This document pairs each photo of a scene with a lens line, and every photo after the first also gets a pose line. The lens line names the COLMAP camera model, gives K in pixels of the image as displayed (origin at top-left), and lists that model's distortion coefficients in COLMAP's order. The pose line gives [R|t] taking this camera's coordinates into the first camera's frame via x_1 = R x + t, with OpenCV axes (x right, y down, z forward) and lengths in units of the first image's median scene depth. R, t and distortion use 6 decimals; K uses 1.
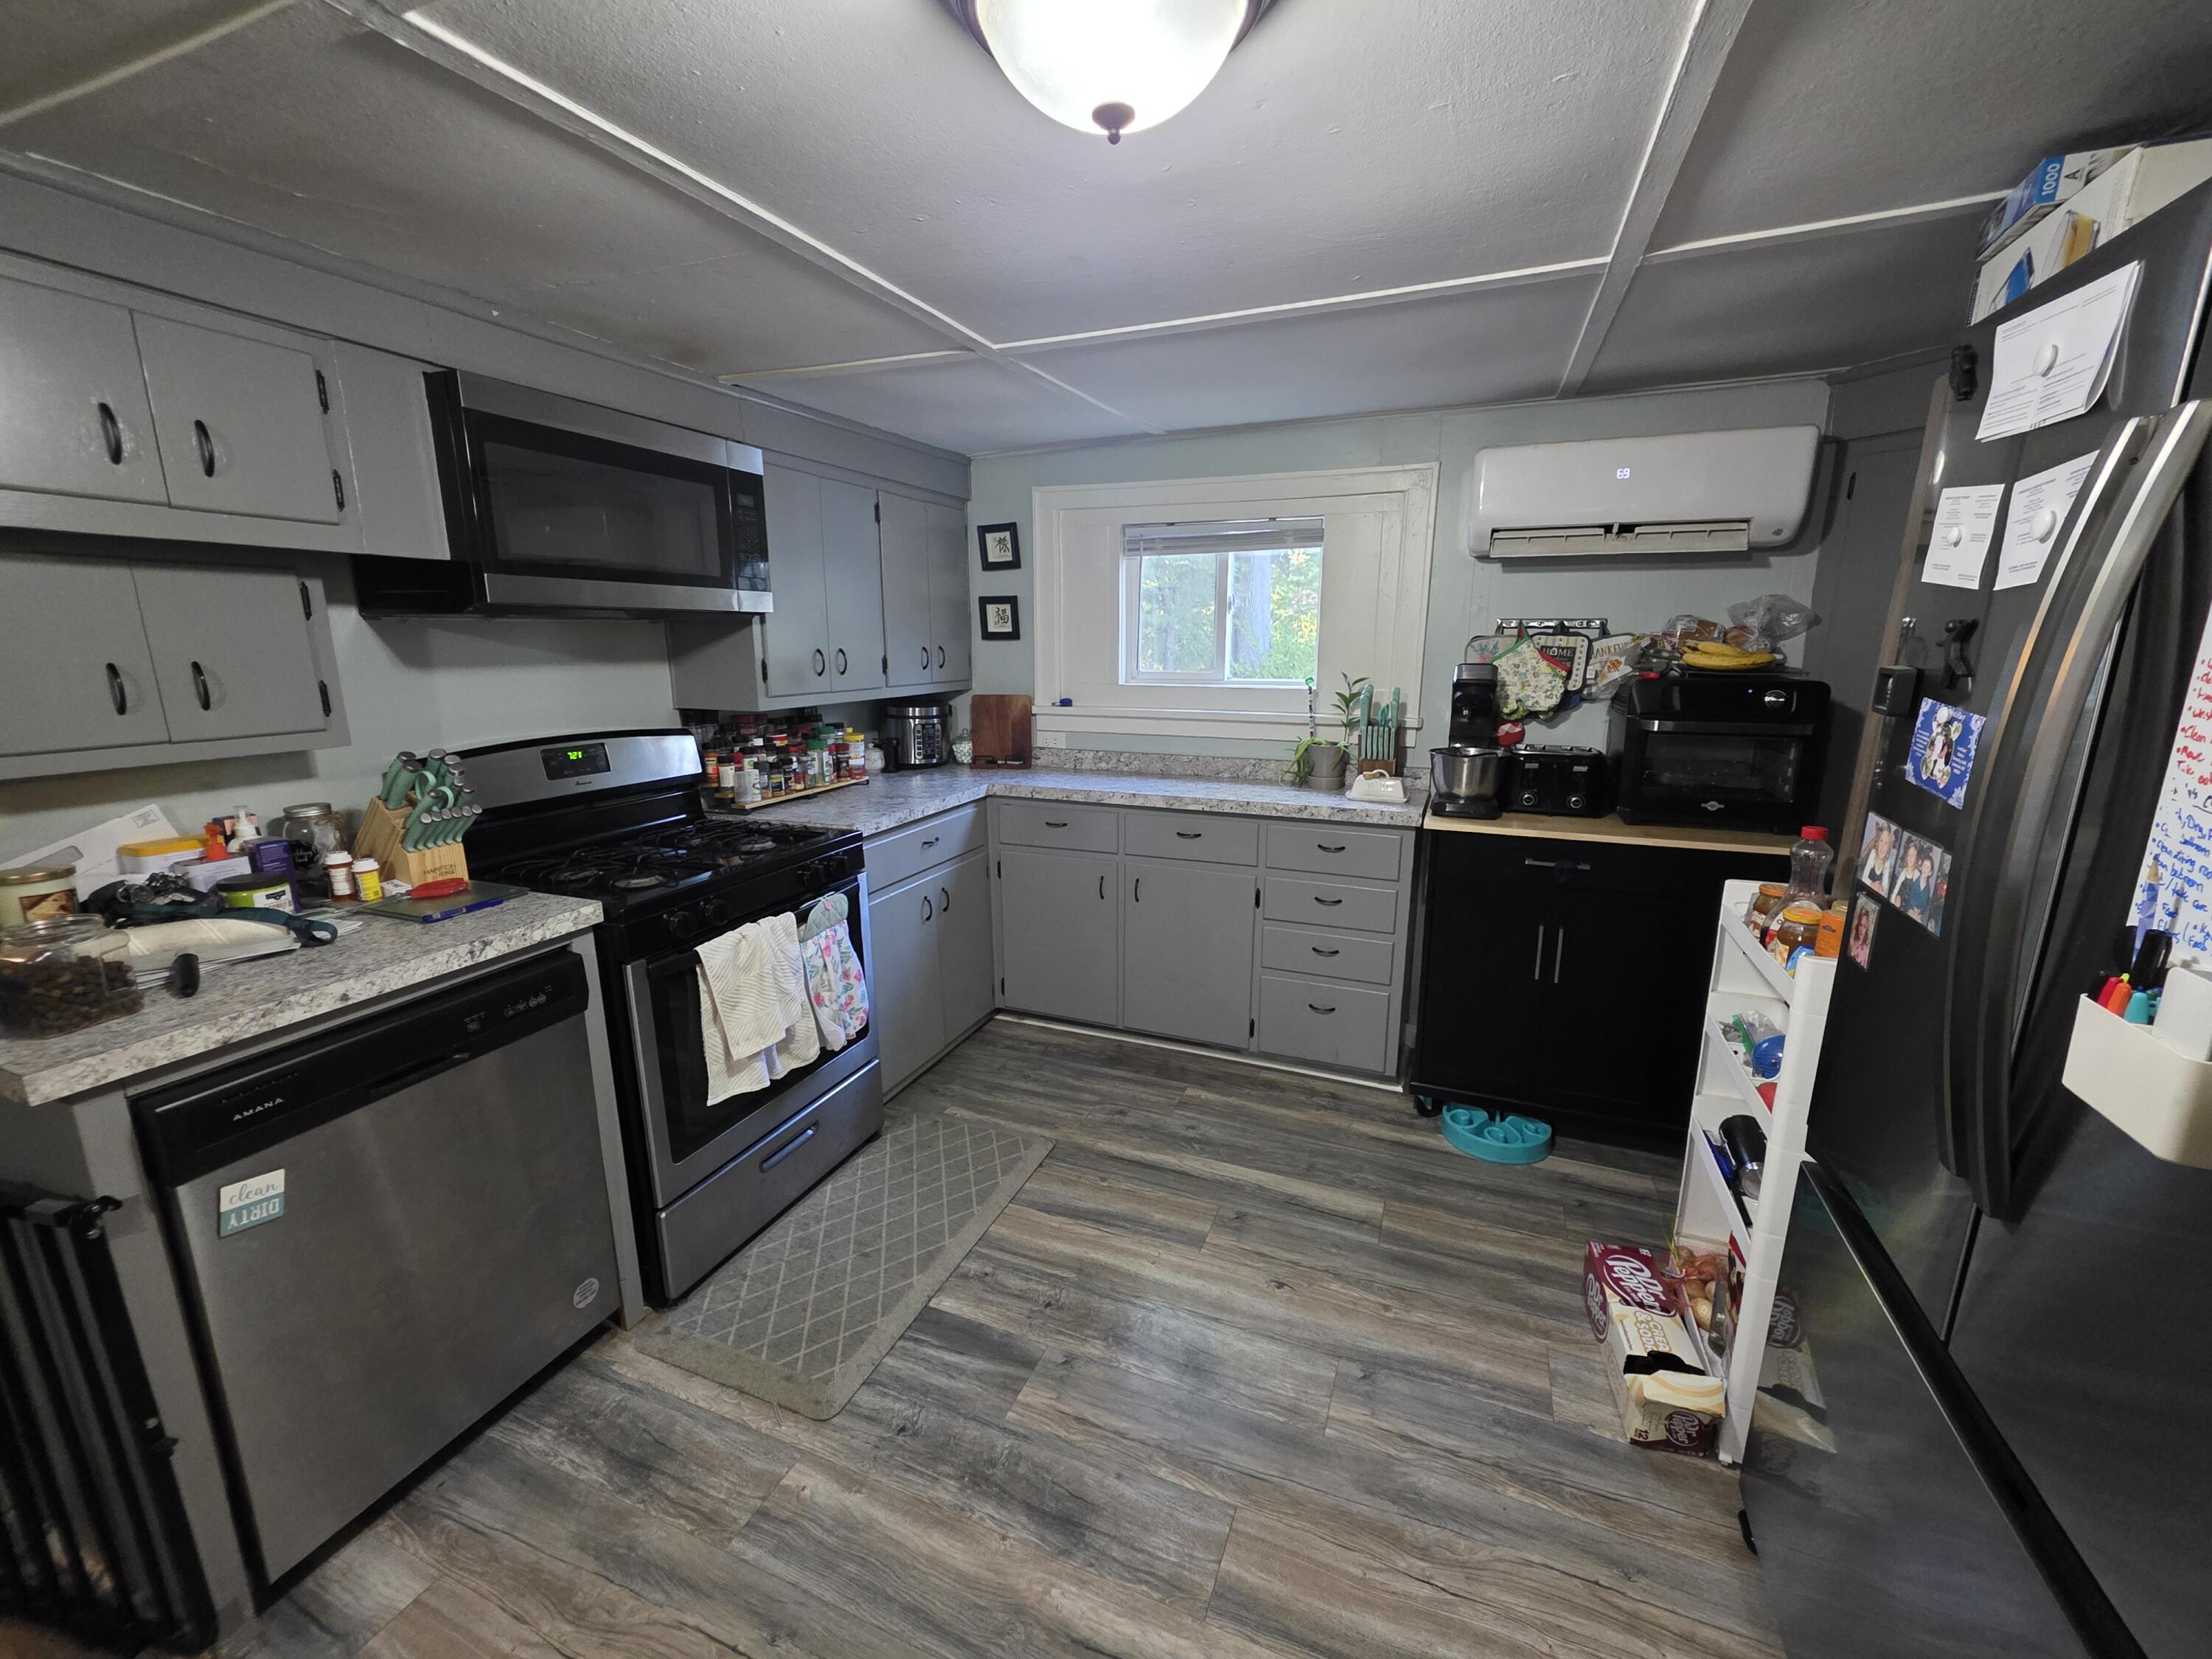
lens RADIAL K [[886.6, 0, 1102.4], [0, 886.6, 827.1], [0, 0, 1]] dist [0.002081, 0.000143]
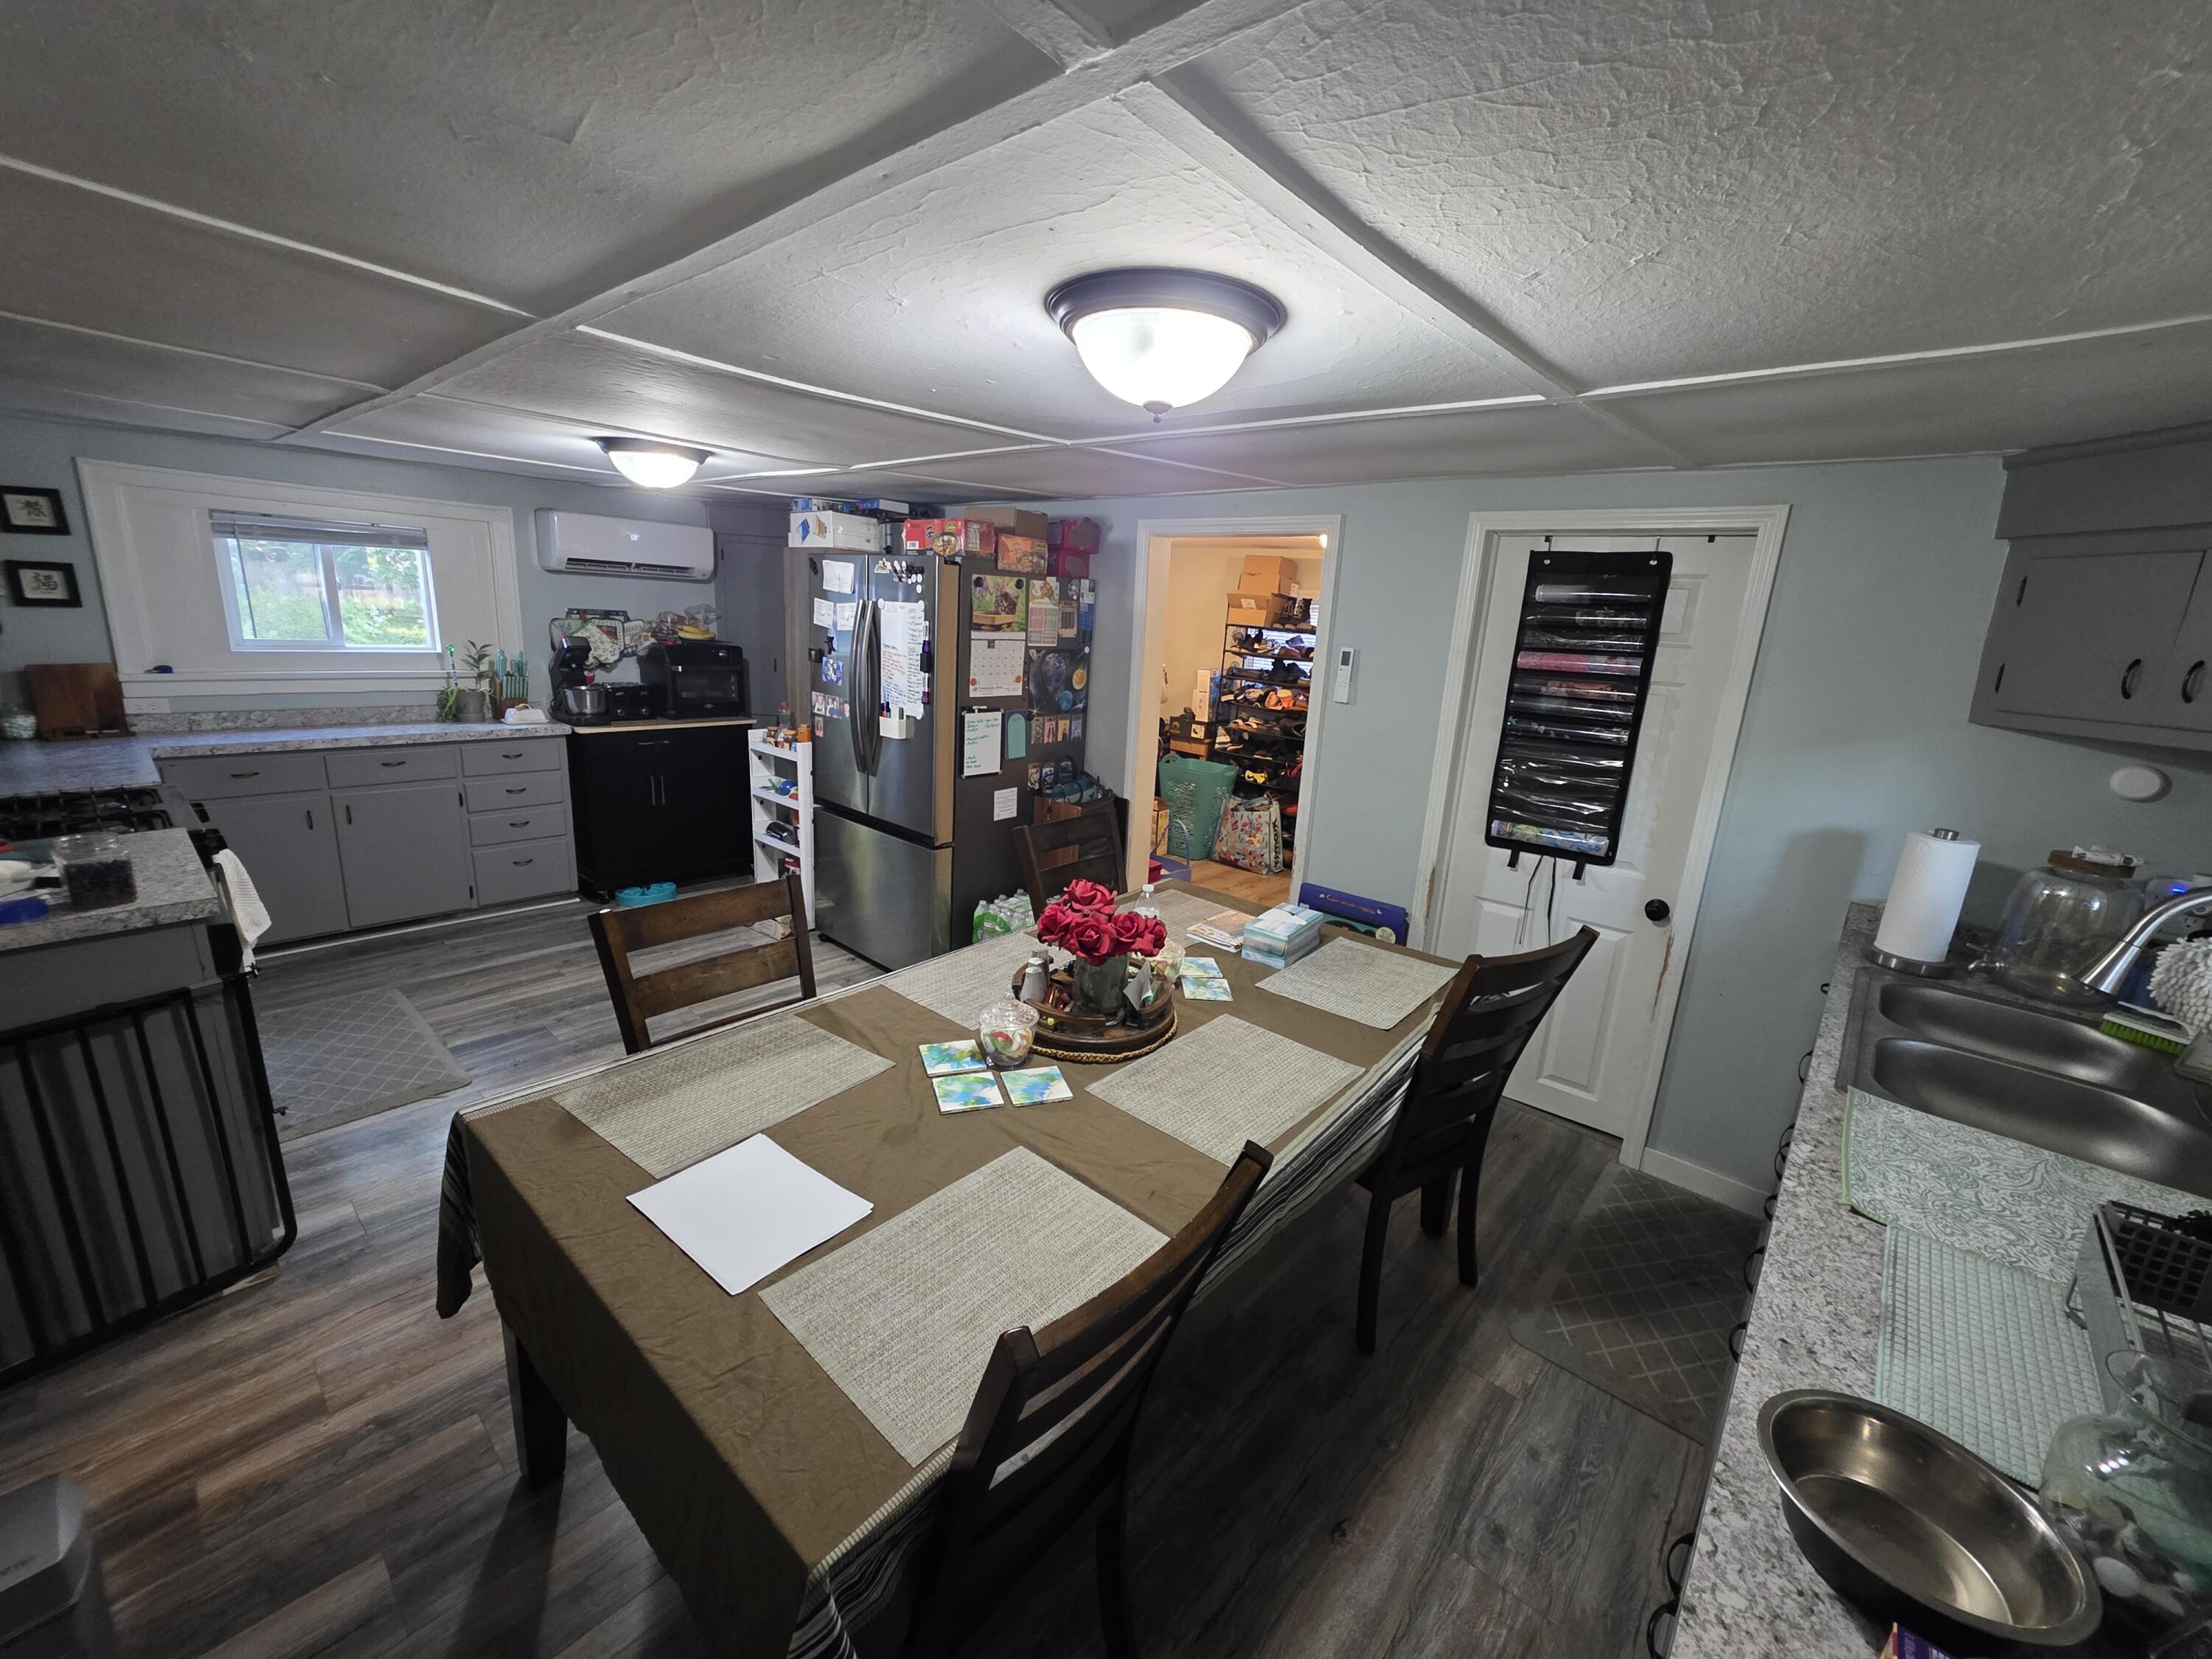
lens RADIAL K [[886.6, 0, 1103.9], [0, 886.6, 834.3], [0, 0, 1]] dist [0.002081, 0.000143]
pose [[0.330593, -0.212054, 0.919642, -0.829643], [0.145006, 0.974273, 0.172525, 0.037659], [-0.932567, 0.076318, 0.352837, -0.490565]]
